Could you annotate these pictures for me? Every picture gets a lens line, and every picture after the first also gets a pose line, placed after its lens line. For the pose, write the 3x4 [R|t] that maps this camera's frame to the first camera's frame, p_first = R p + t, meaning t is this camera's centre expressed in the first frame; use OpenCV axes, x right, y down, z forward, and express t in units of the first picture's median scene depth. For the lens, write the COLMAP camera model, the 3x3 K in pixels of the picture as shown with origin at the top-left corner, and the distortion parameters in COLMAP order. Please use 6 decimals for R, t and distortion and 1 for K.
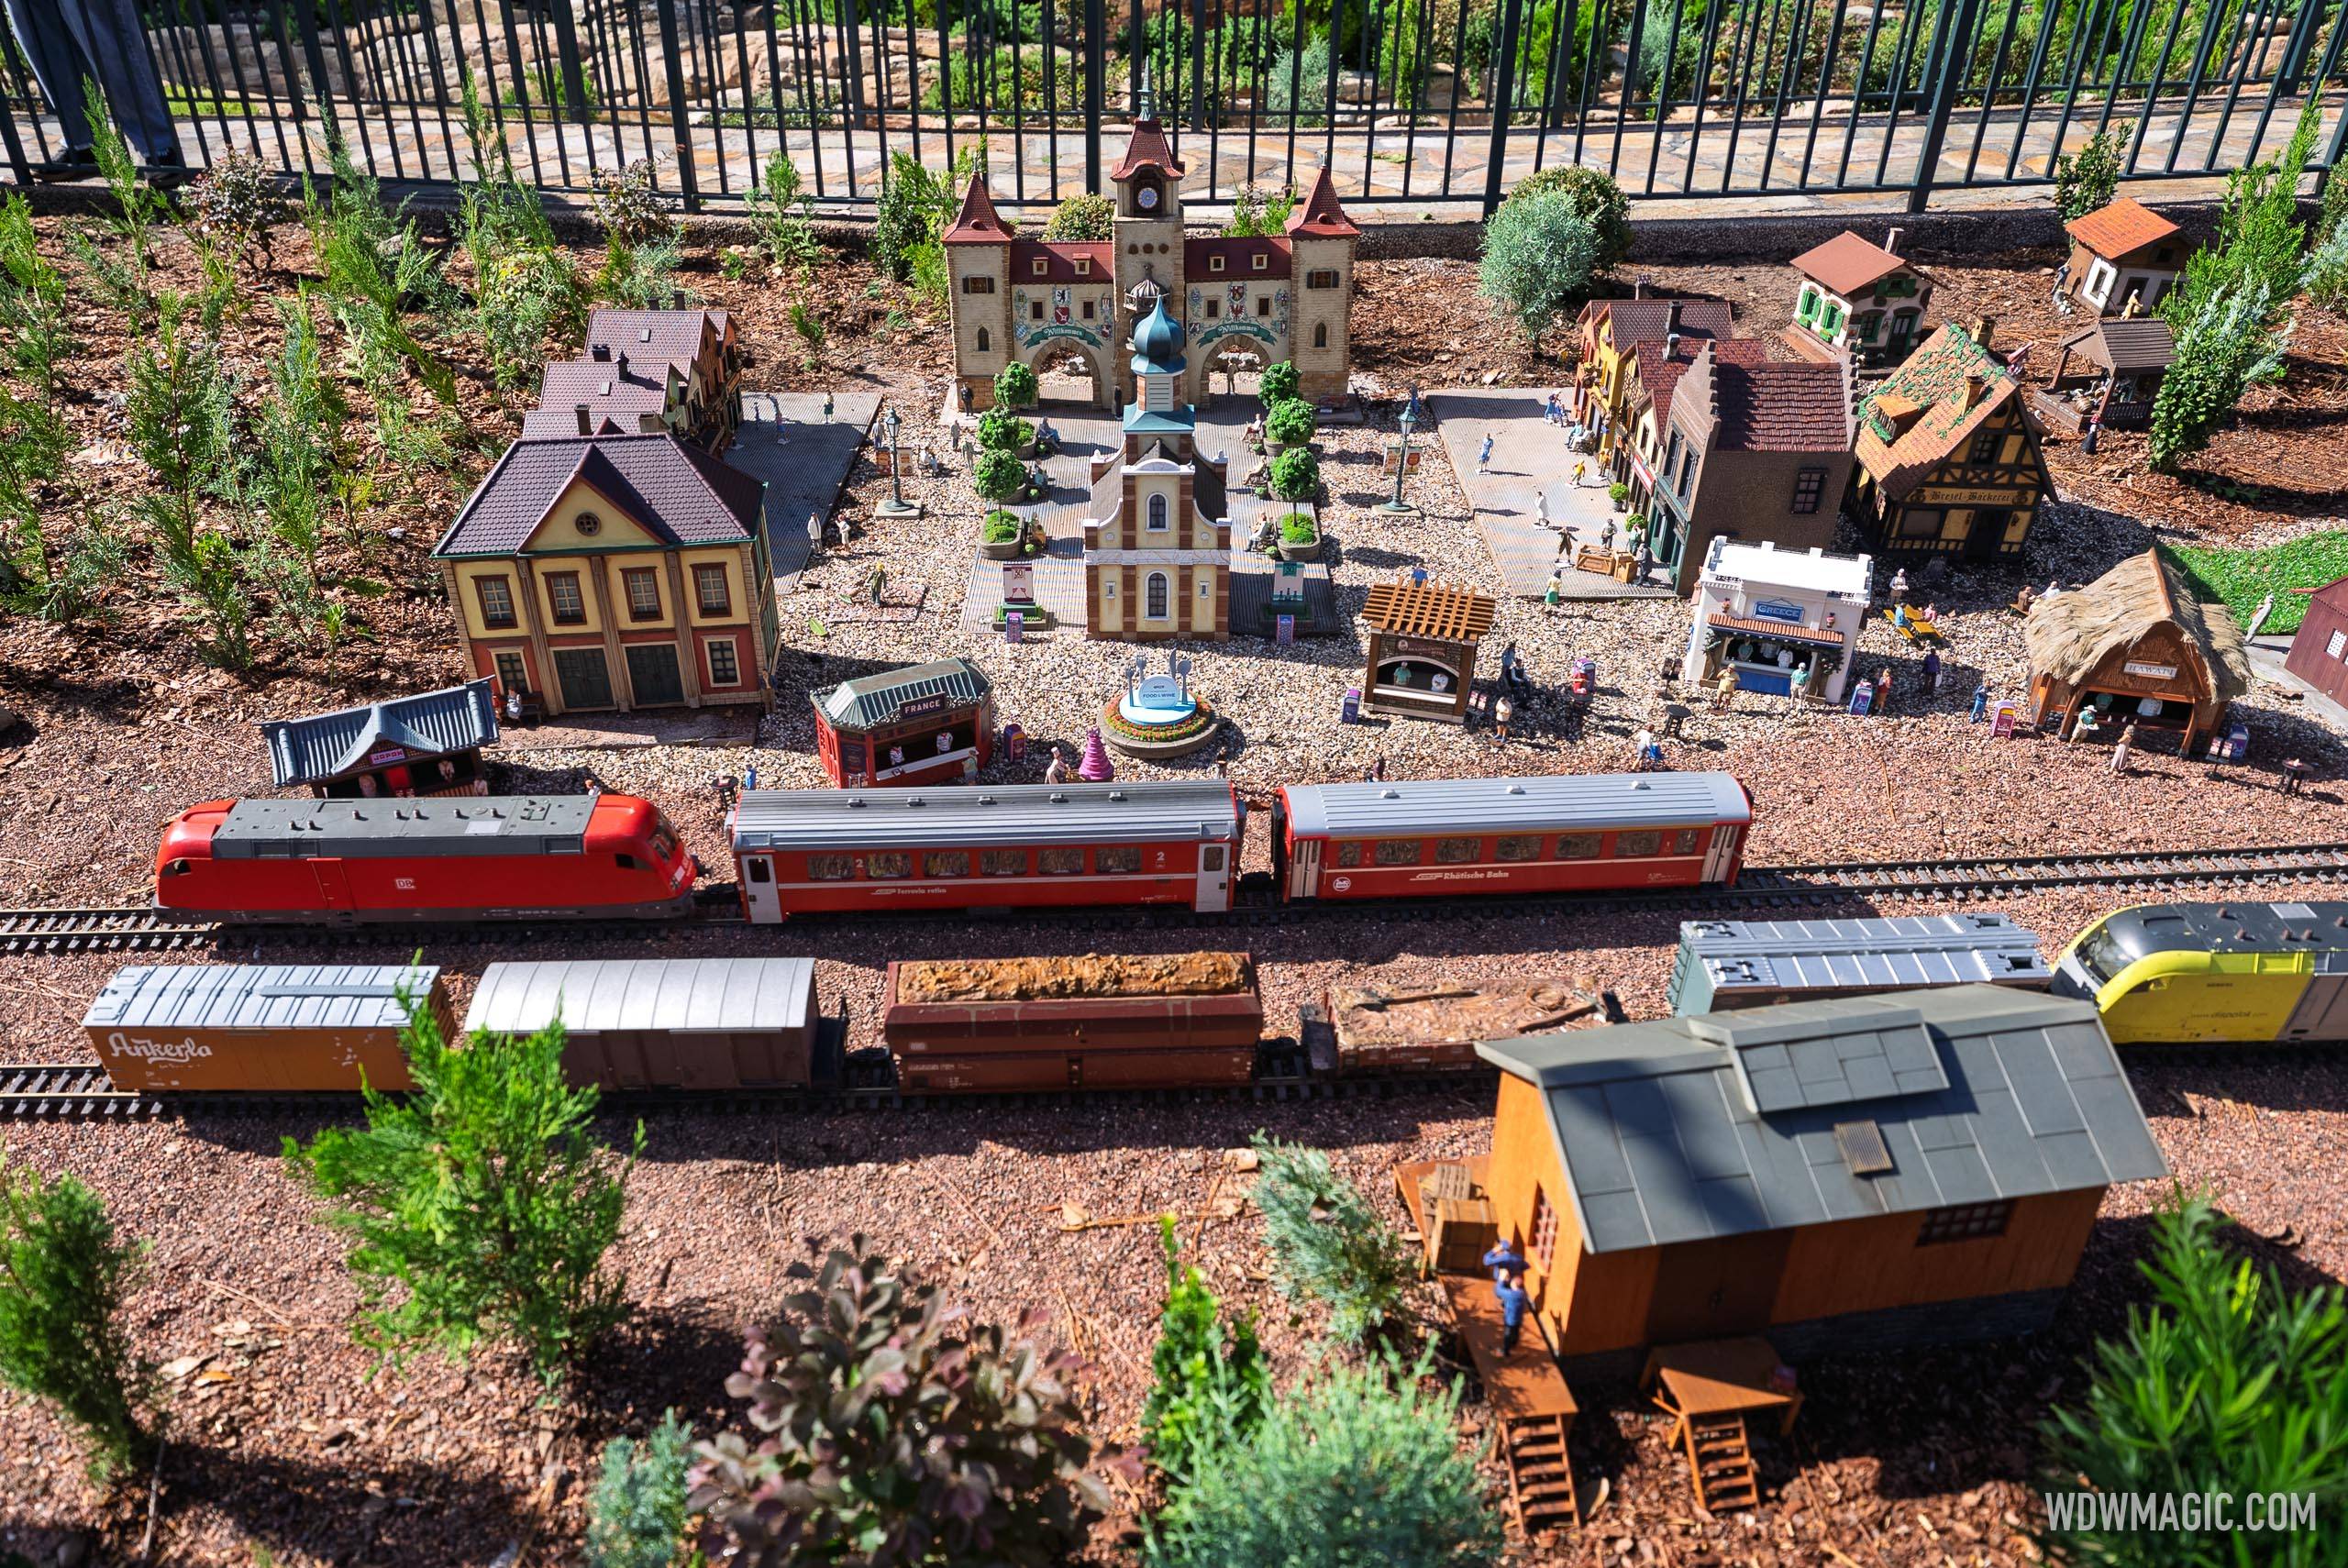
lens RADIAL K [[1640.9, 0, 1058.6], [0, 1640.9, 855.2], [0, 0, 1]] dist [0.000581, -0.002352]
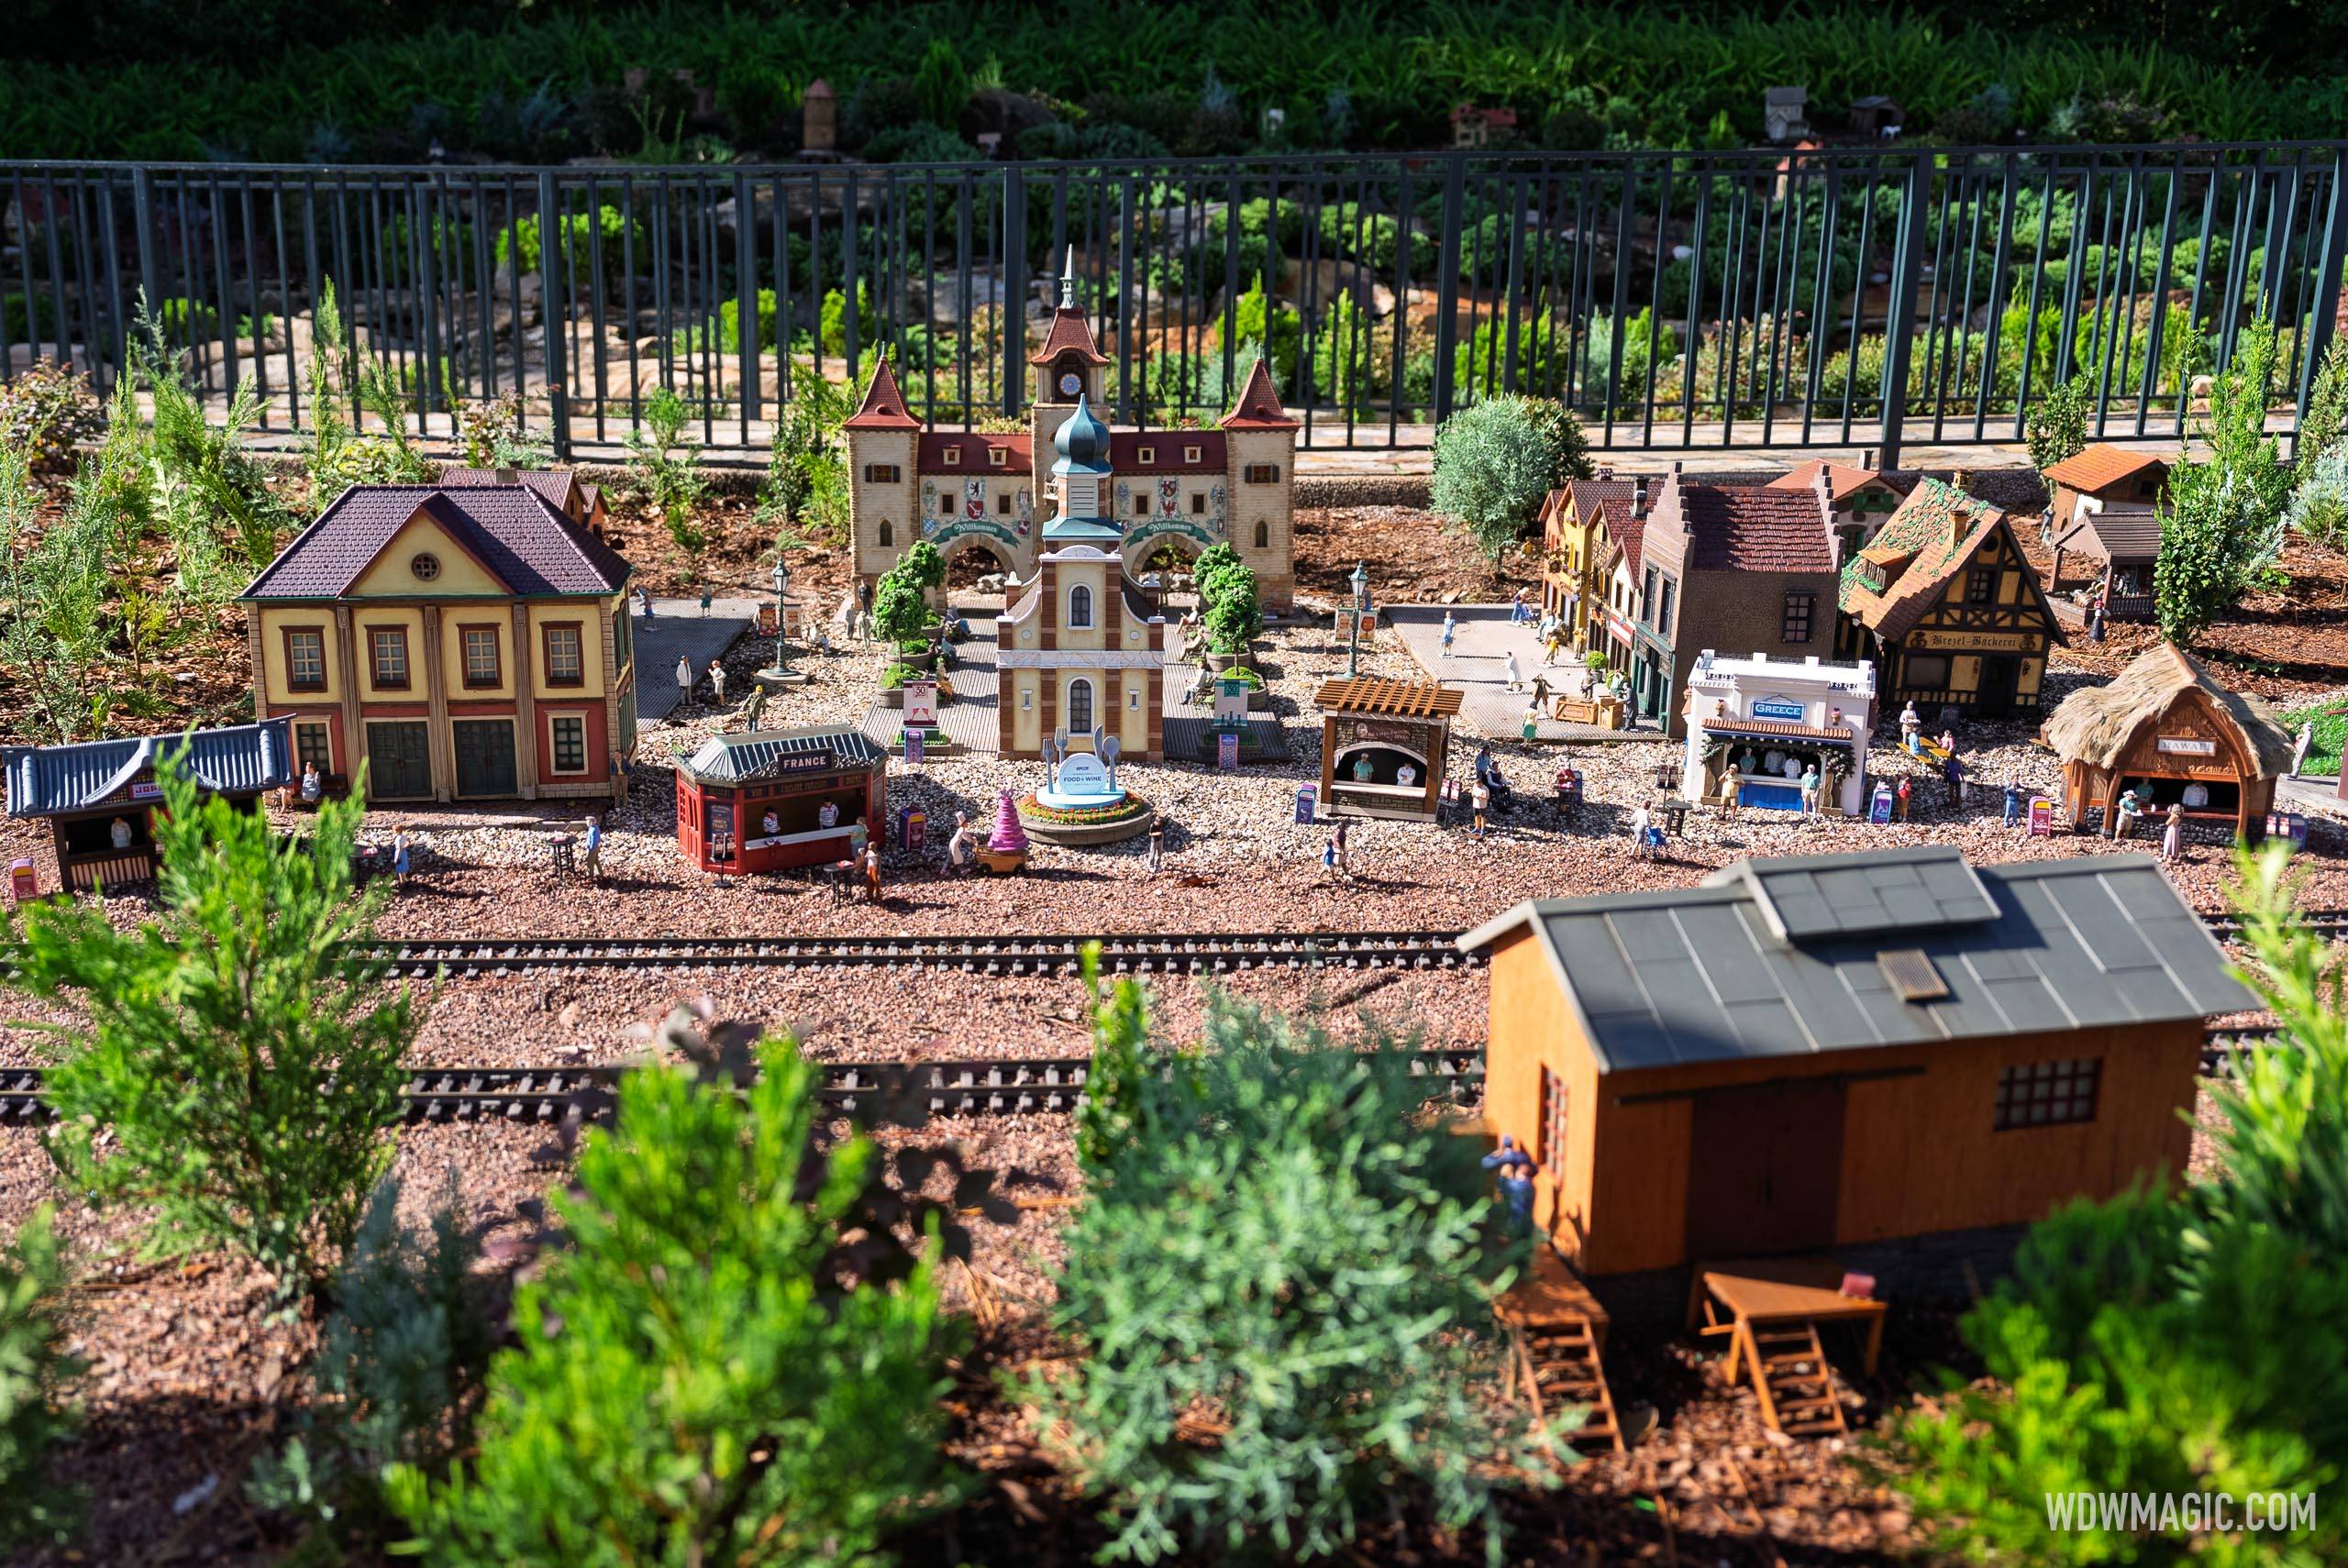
lens RADIAL K [[2000.7, 0, 1098.7], [0, 2000.7, 757.8], [0, 0, 1]] dist [-0.006894, 0.001752]
pose [[0.997767, 0.016877, 0.064623, 0.001698], [0.005044, 0.945745, -0.324870, 0.215017], [-0.066600, 0.324471, 0.943548, 0.010113]]
